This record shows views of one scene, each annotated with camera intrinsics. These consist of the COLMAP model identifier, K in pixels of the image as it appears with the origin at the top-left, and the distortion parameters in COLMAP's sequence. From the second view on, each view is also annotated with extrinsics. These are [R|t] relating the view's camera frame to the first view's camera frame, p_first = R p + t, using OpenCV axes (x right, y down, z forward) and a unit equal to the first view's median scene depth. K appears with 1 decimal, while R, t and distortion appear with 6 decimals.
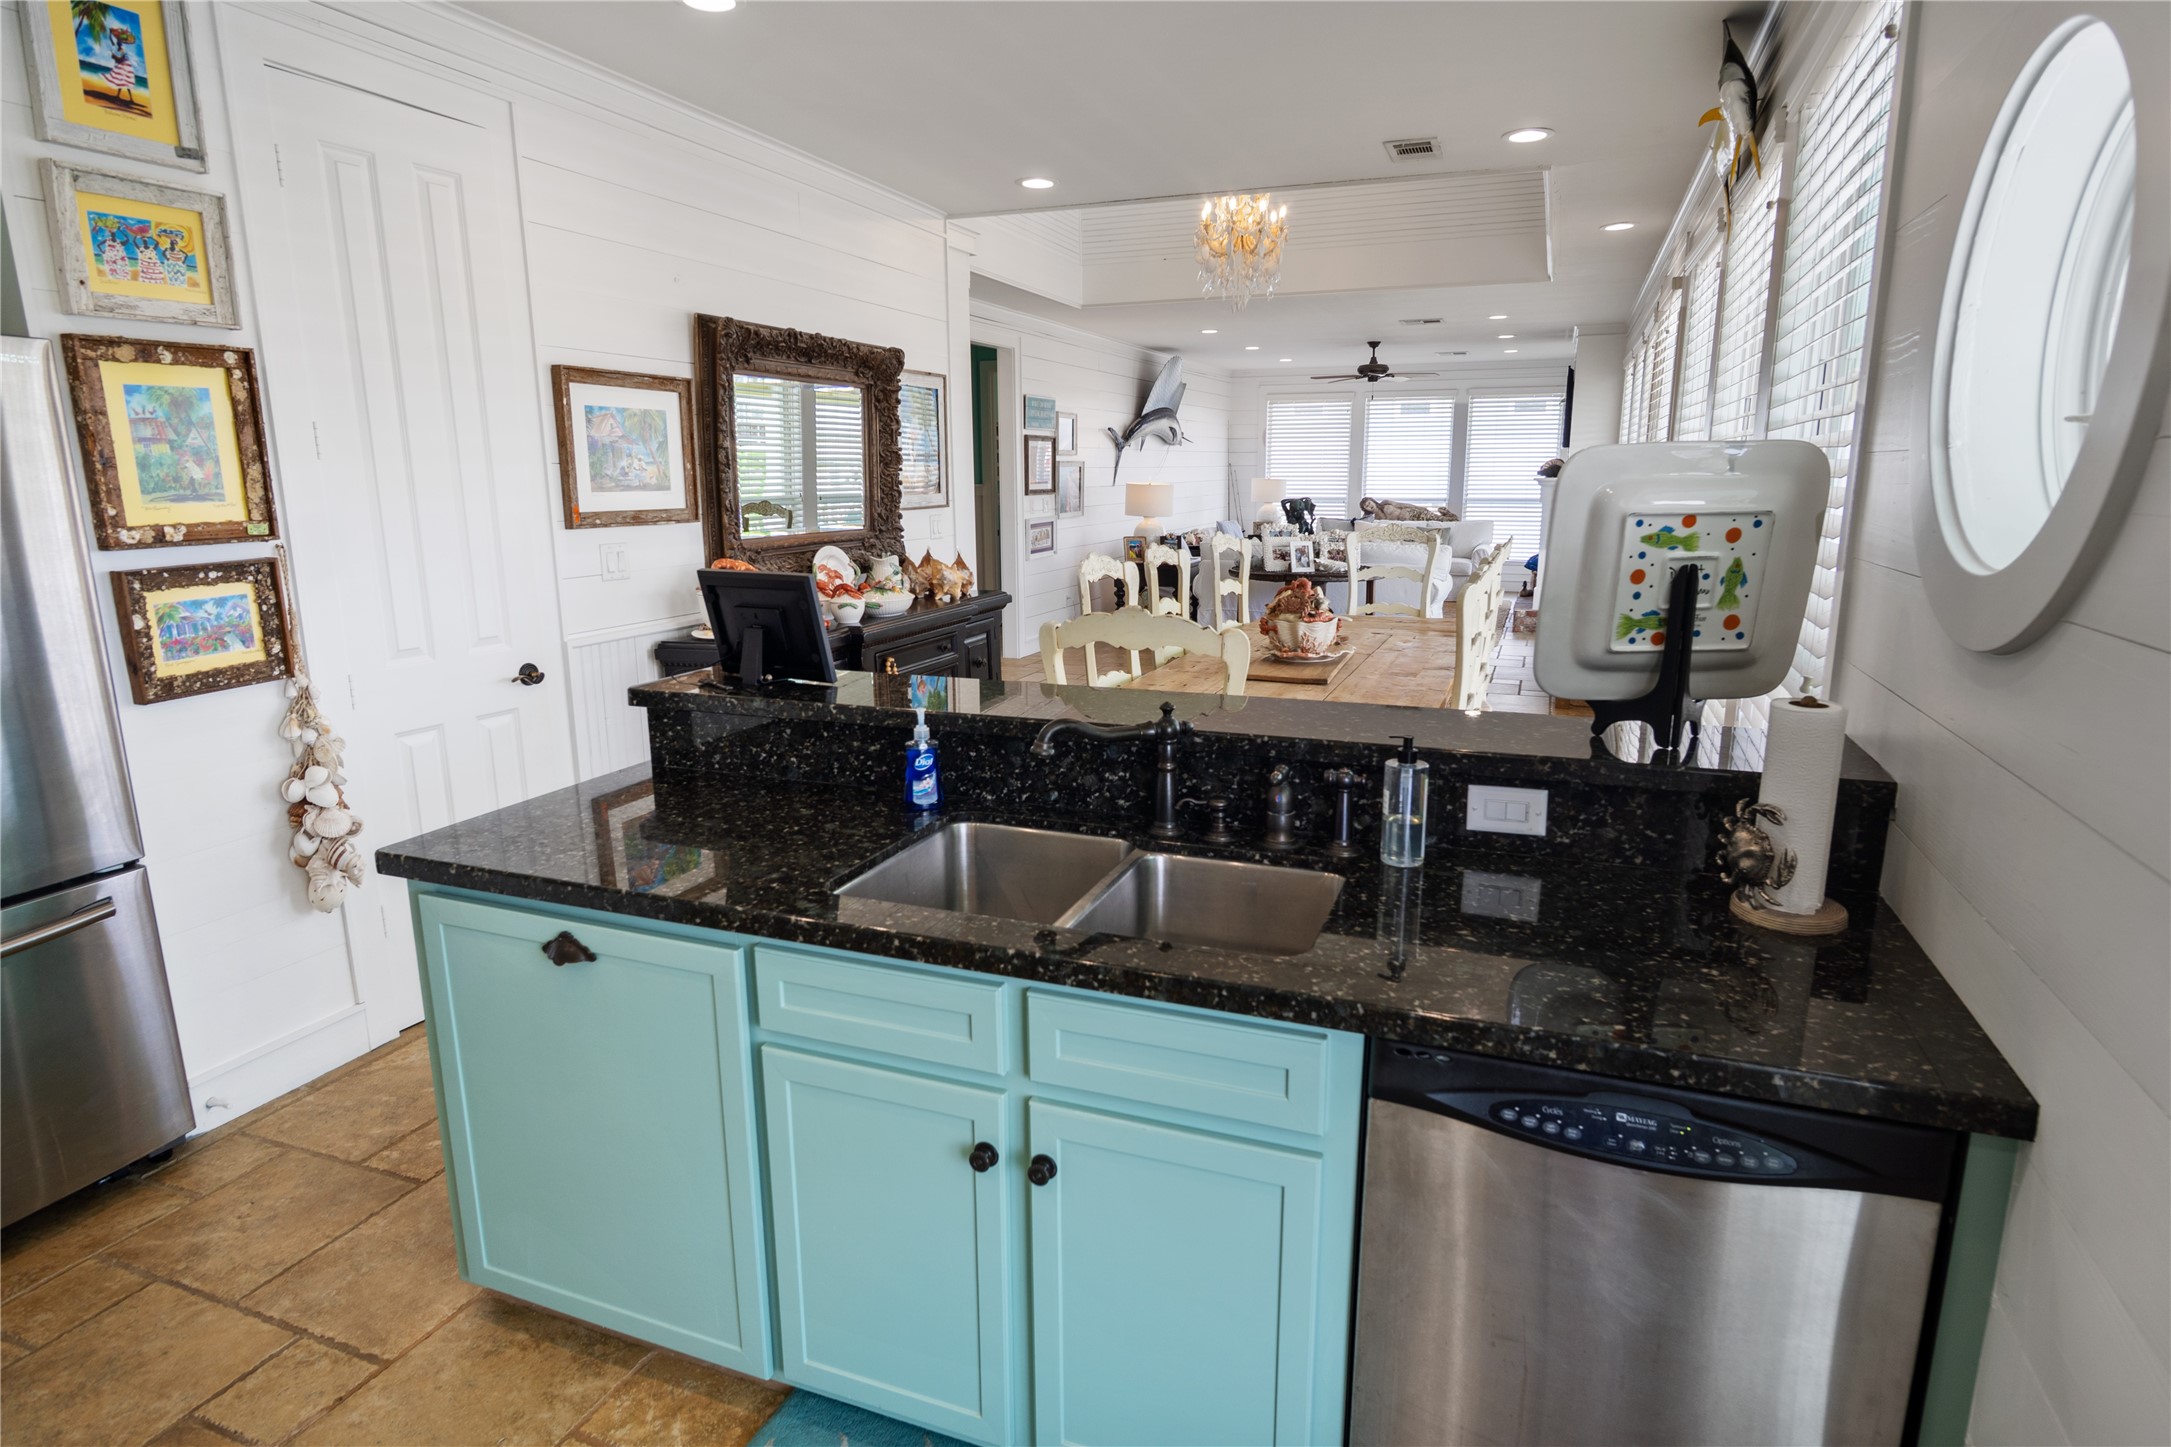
lens RADIAL K [[1188.0, 0, 1084.2], [0, 1188.0, 733.2], [0, 0, 1]] dist [-0.019083, -0.002390]
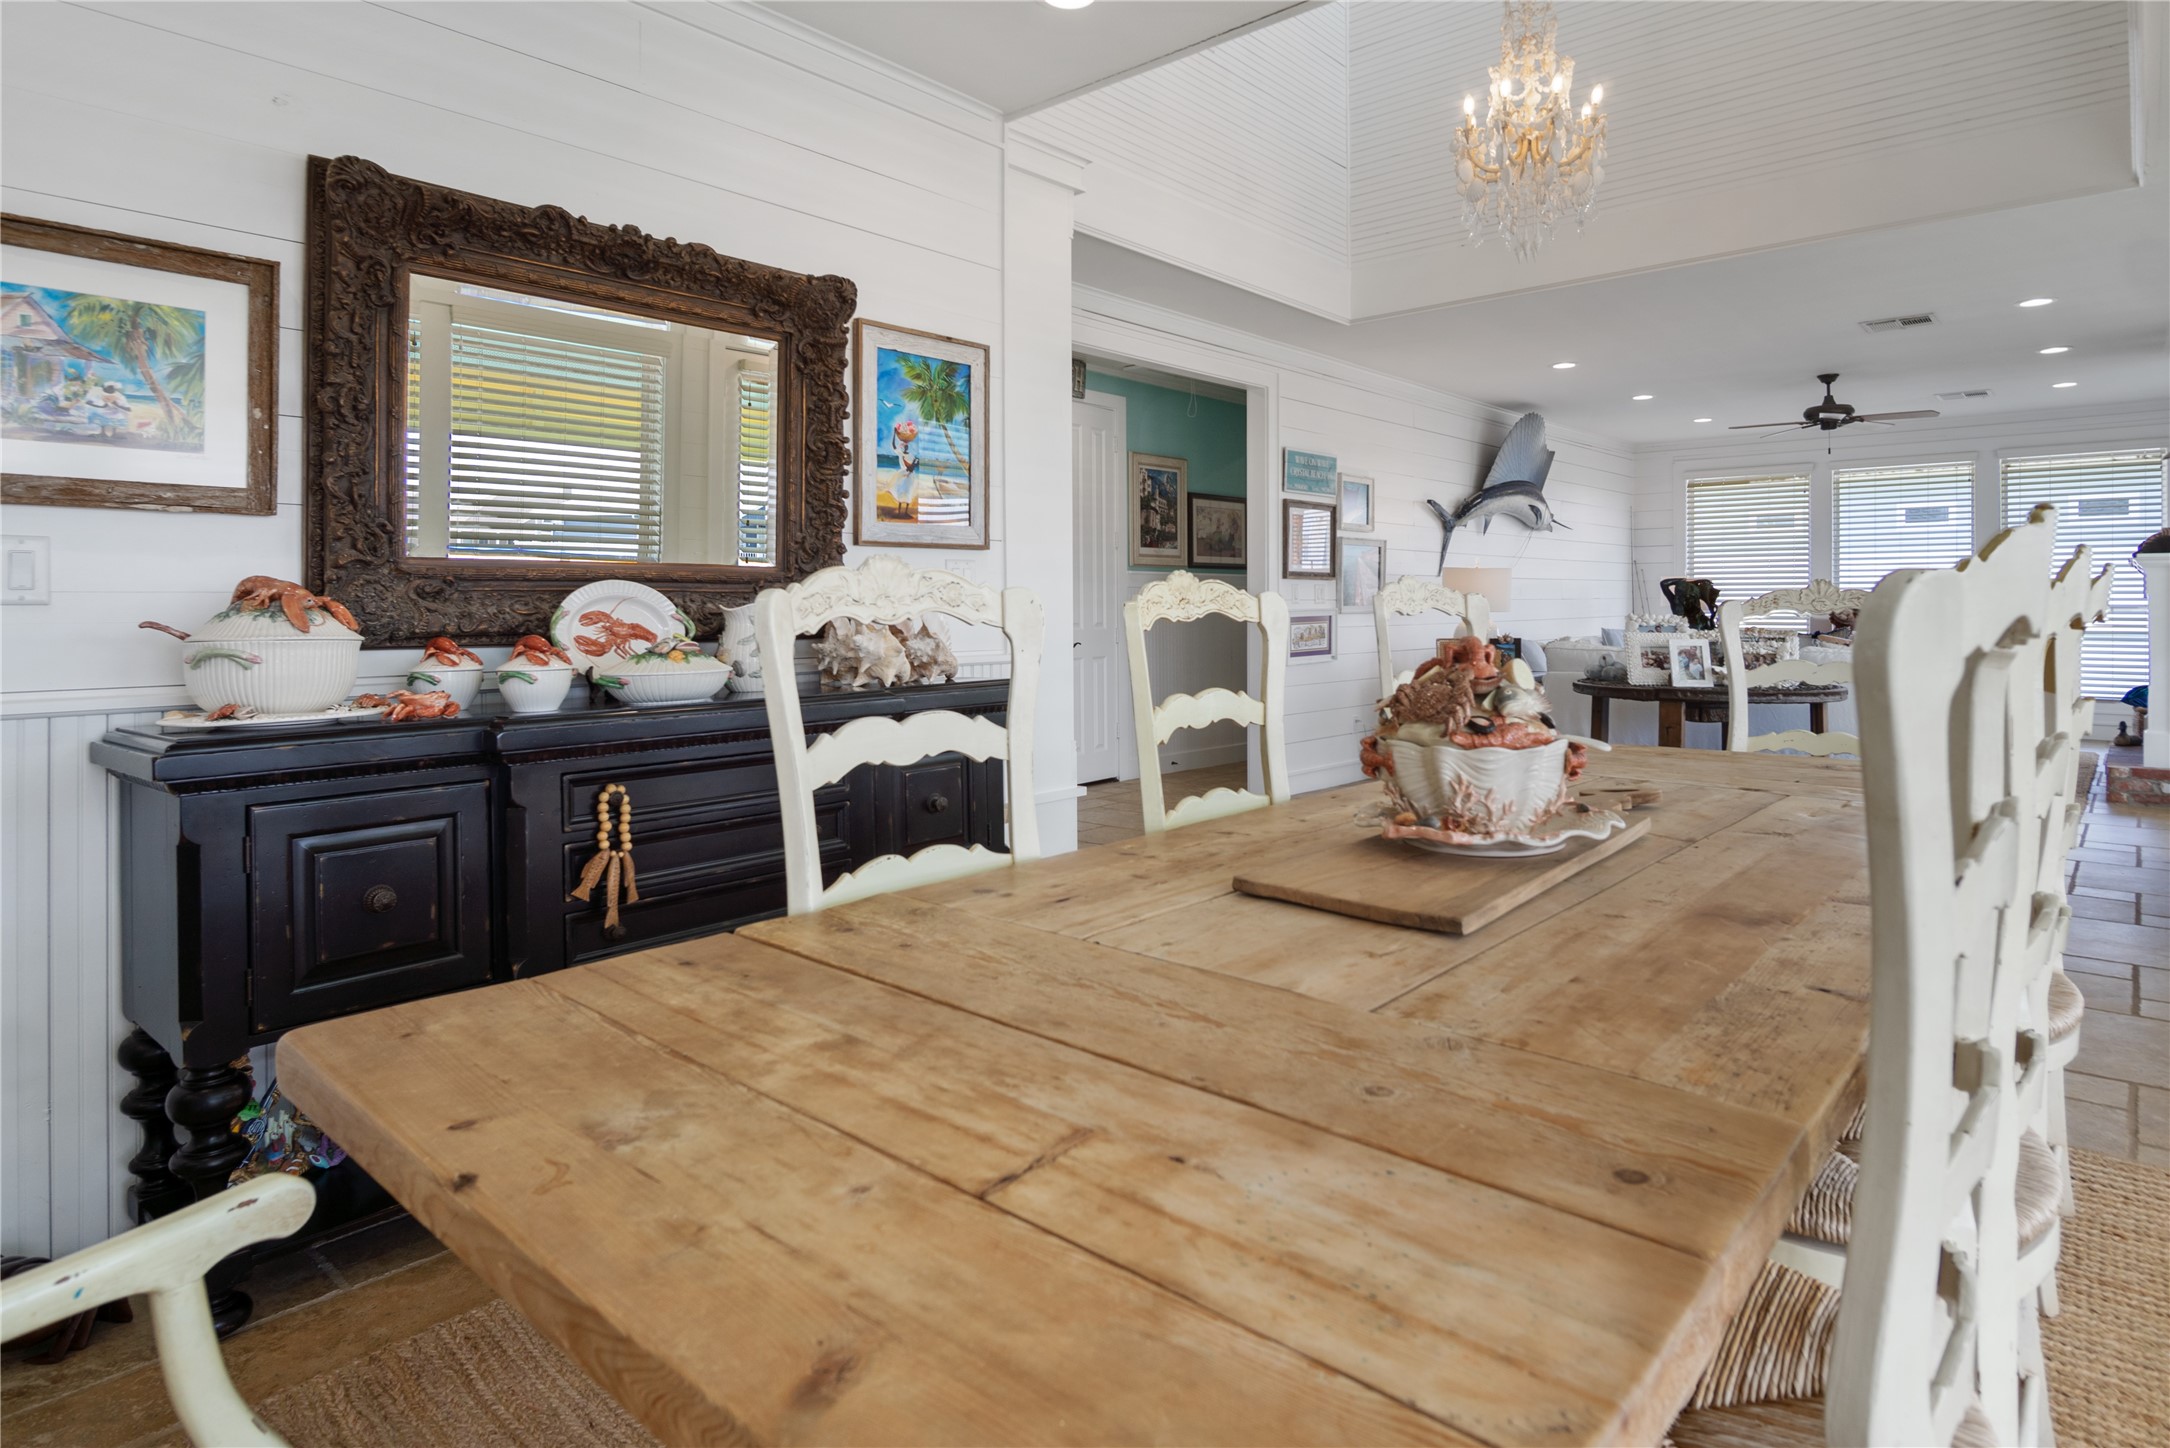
lens RADIAL K [[1187.4, 0, 1079.9], [0, 1187.4, 611.9], [0, 0, 1]] dist [-0.019083, -0.002390]
pose [[0.933192, 0.001902, -0.359373, 0.098776], [-0.078010, 0.977215, -0.197397, -0.024796], [0.350810, 0.212244, 0.912077, 0.288795]]
